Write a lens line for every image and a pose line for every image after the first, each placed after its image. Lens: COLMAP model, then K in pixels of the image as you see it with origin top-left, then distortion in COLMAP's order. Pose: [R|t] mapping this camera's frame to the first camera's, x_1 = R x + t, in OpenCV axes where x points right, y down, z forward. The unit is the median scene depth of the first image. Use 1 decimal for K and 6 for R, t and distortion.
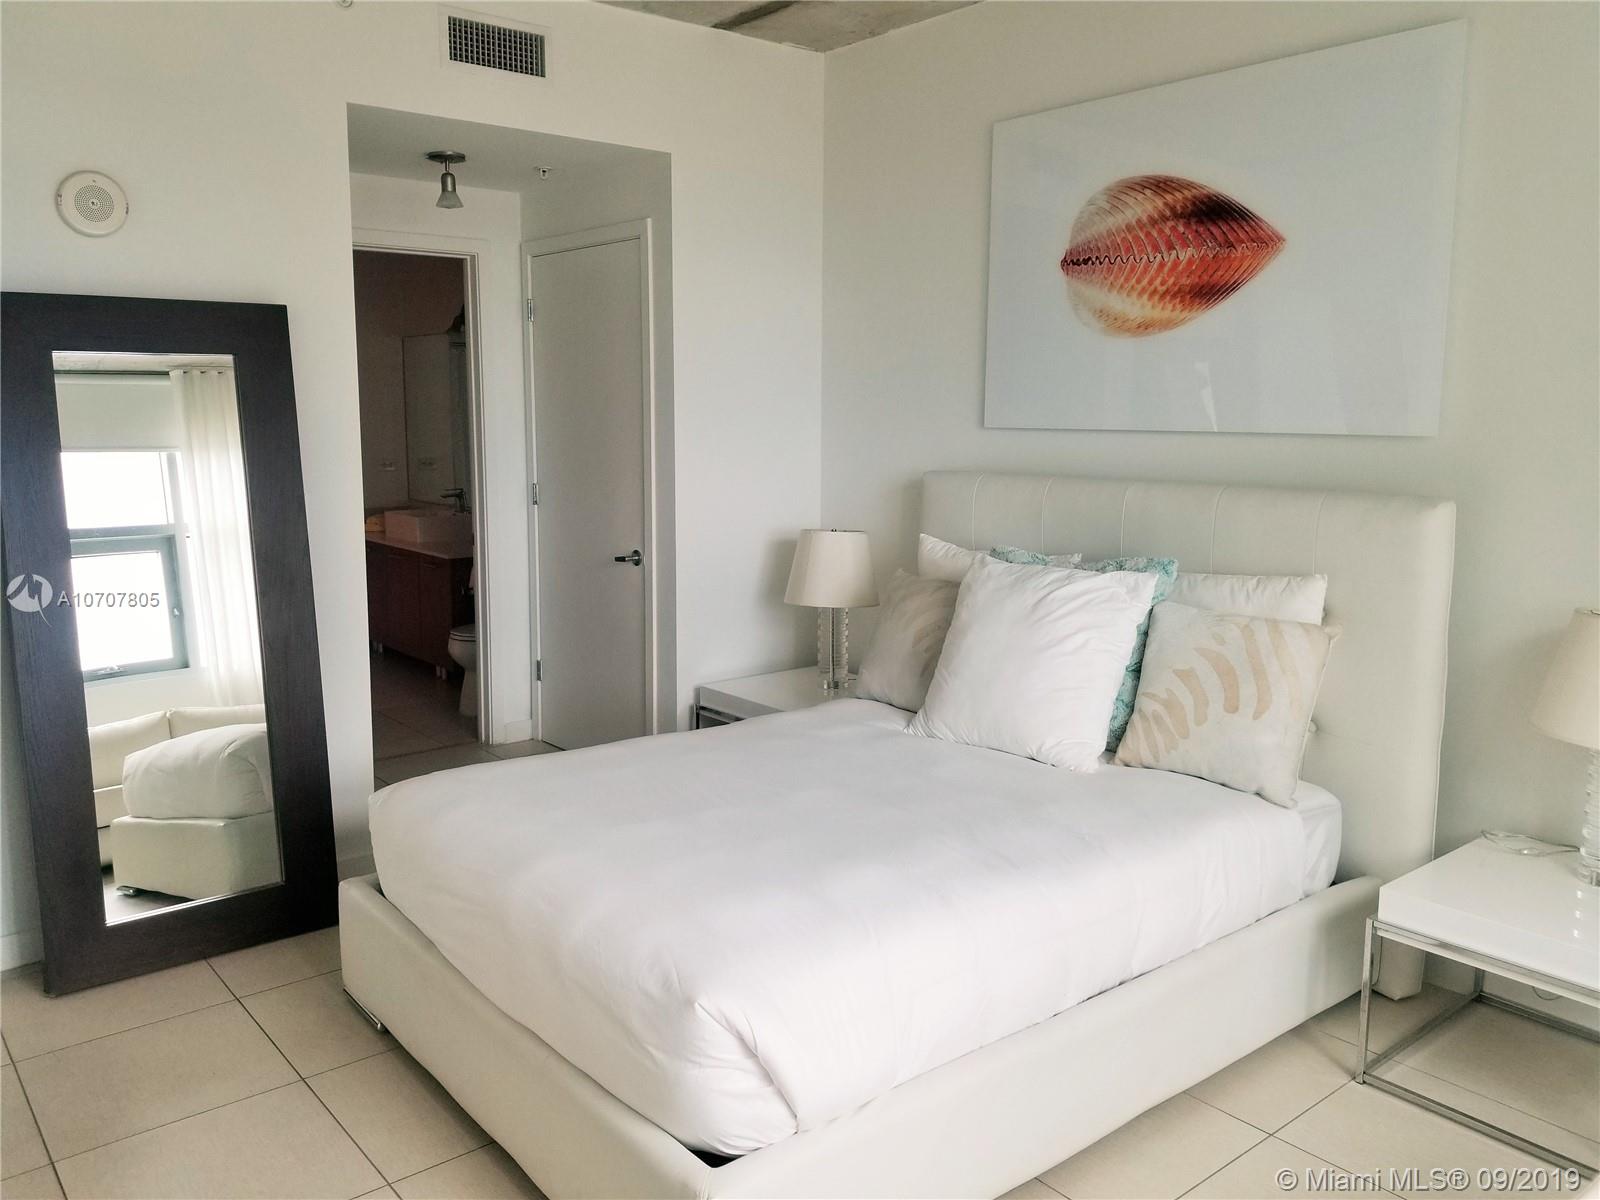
lens RADIAL K [[1249.4, 0, 773.3], [0, 1249.4, 569.8], [0, 0, 1]] dist [0.000647, -0.001675]
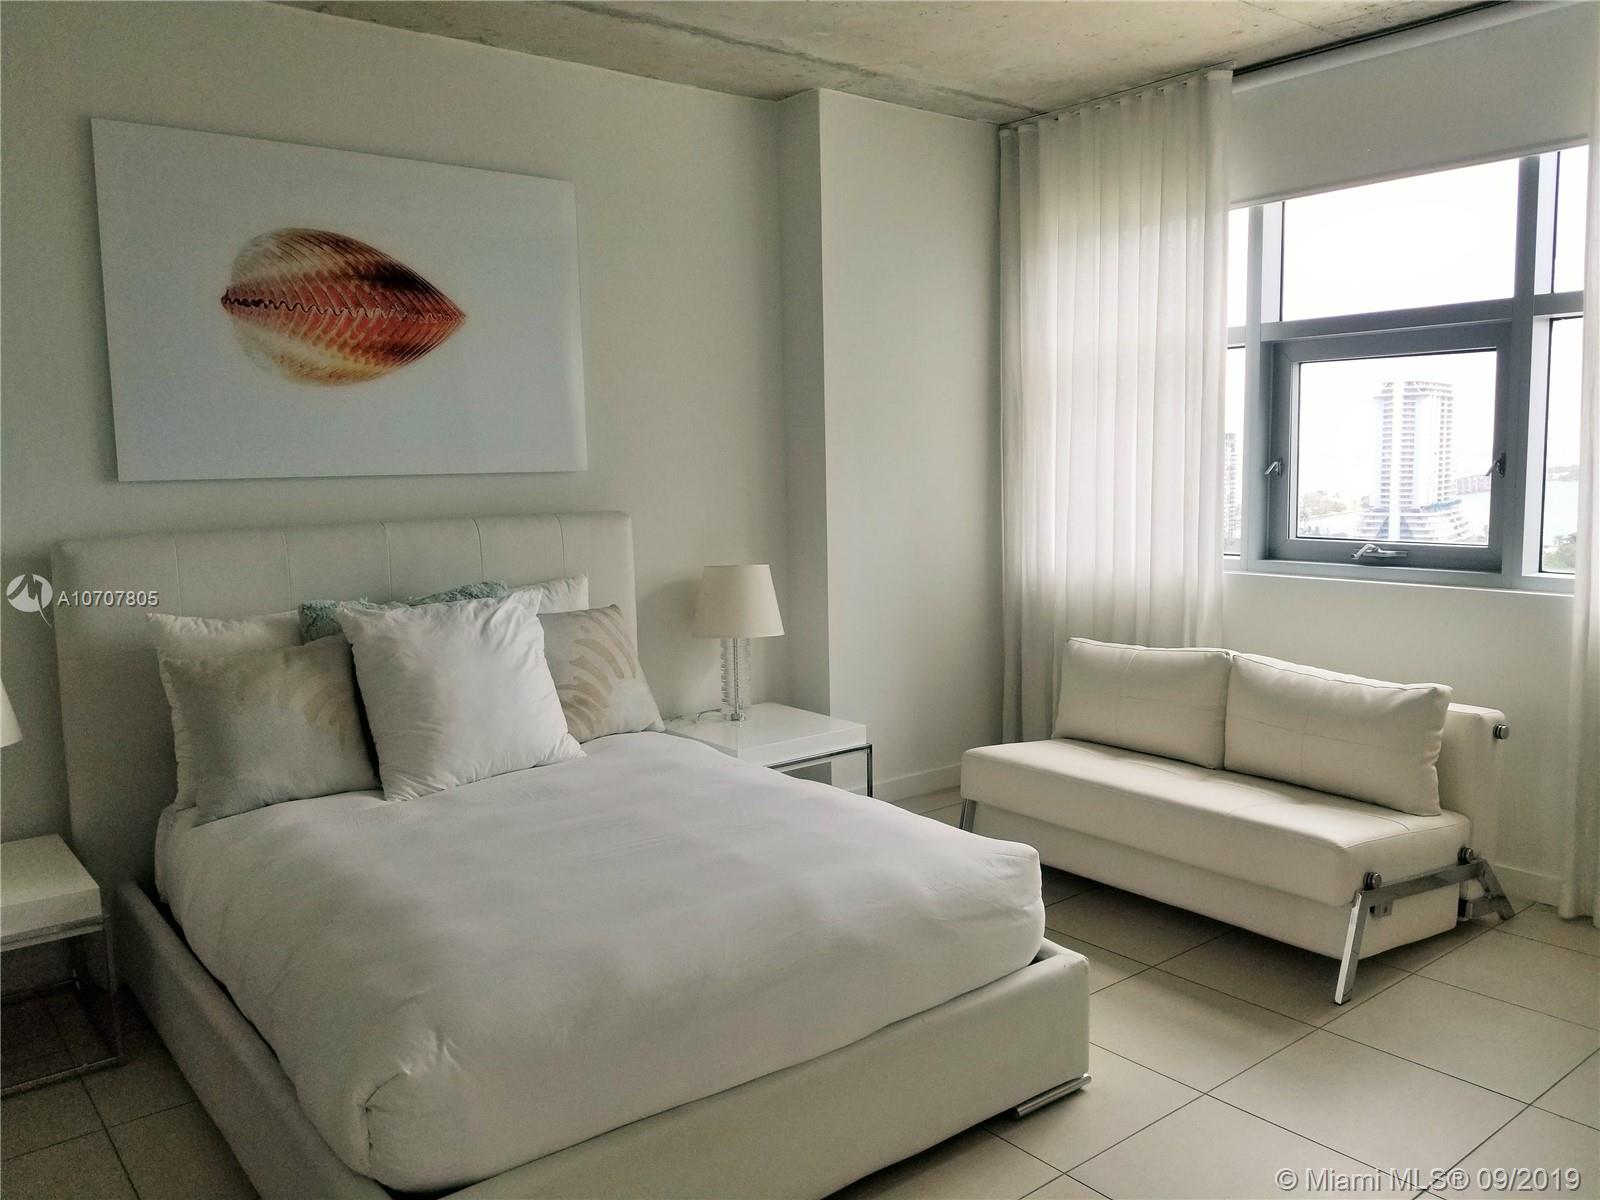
lens RADIAL K [[1241.9, 0, 800.0], [0, 1241.9, 600.0], [0, 0, 1]] dist [-0.002915, -0.008767]
pose [[0.003287, -0.115173, 0.993340, -0.762243], [0.147983, 0.982464, 0.113423, -0.073055], [-0.988984, 0.146625, 0.020273, 0.635467]]
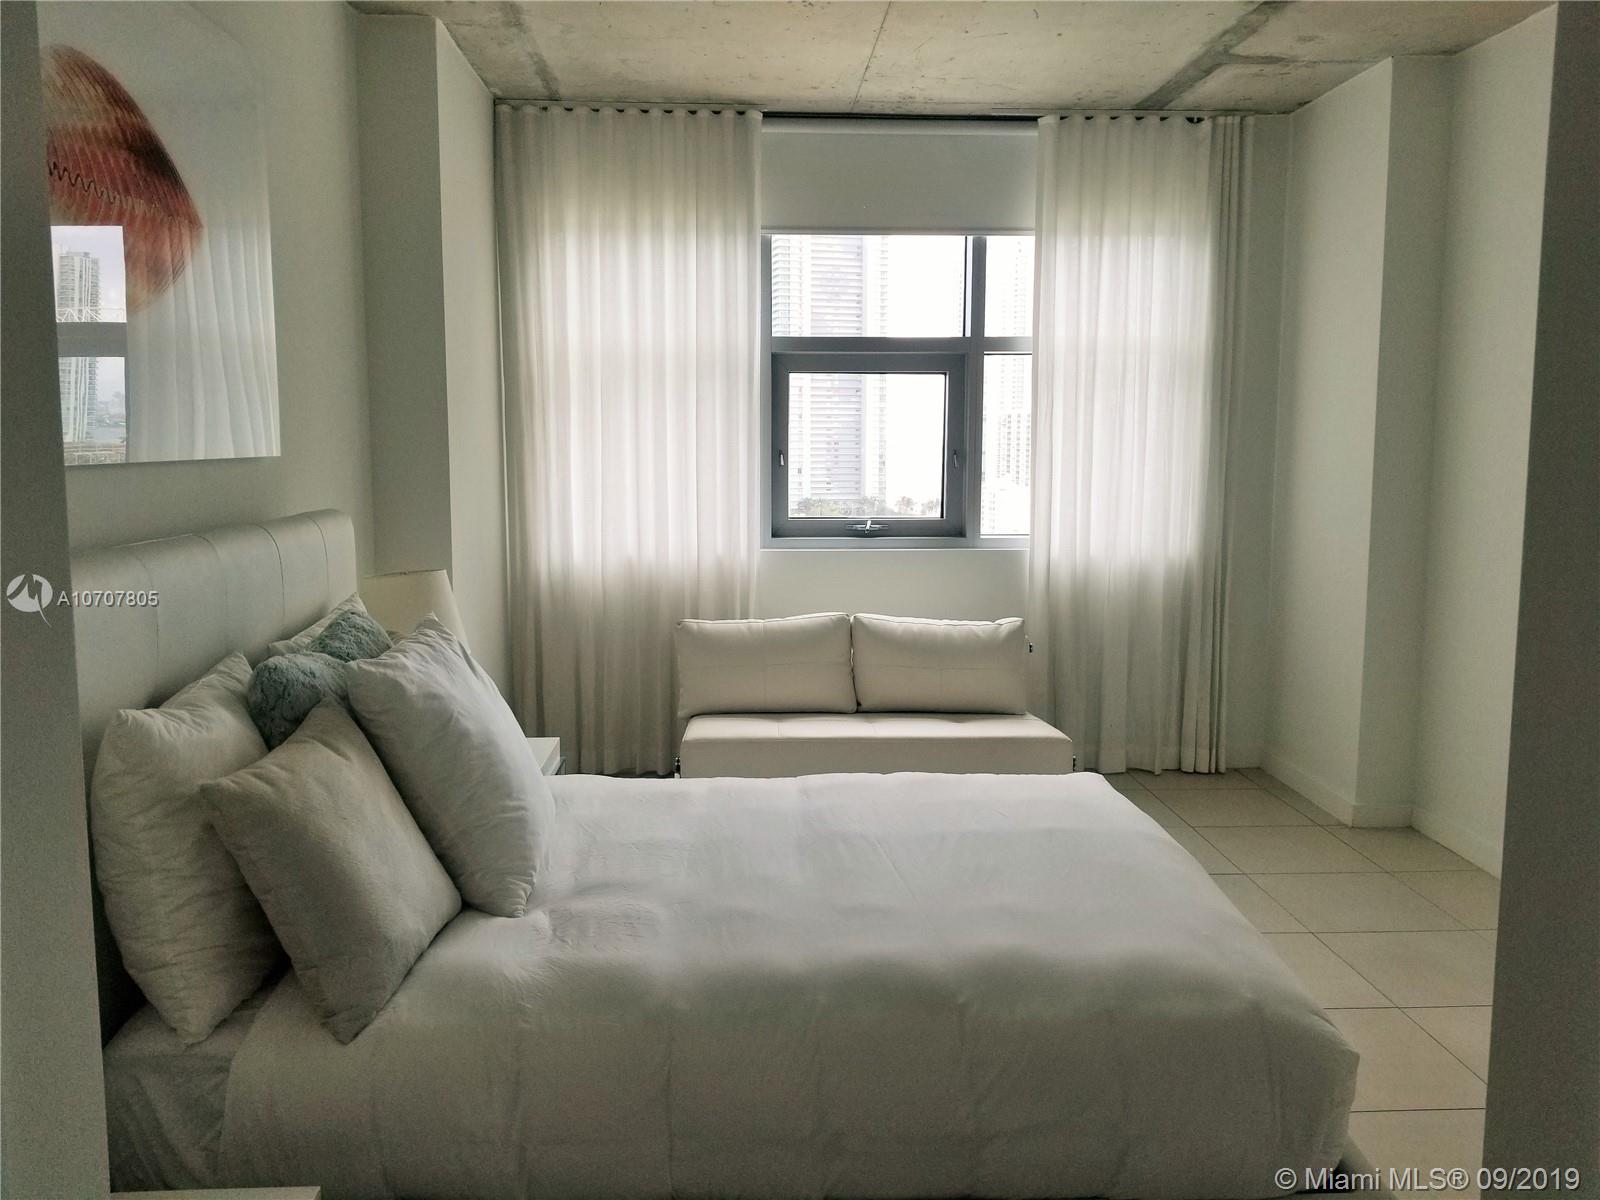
lens RADIAL K [[1241.9, 0, 800.0], [0, 1241.9, 600.0], [0, 0, 1]] dist [-0.002915, -0.008767]
pose [[-0.814350, -0.075143, 0.575489, -0.376571], [0.073963, 0.970061, 0.231325, -0.170113], [-0.575641, 0.230945, -0.784412, 1.356986]]
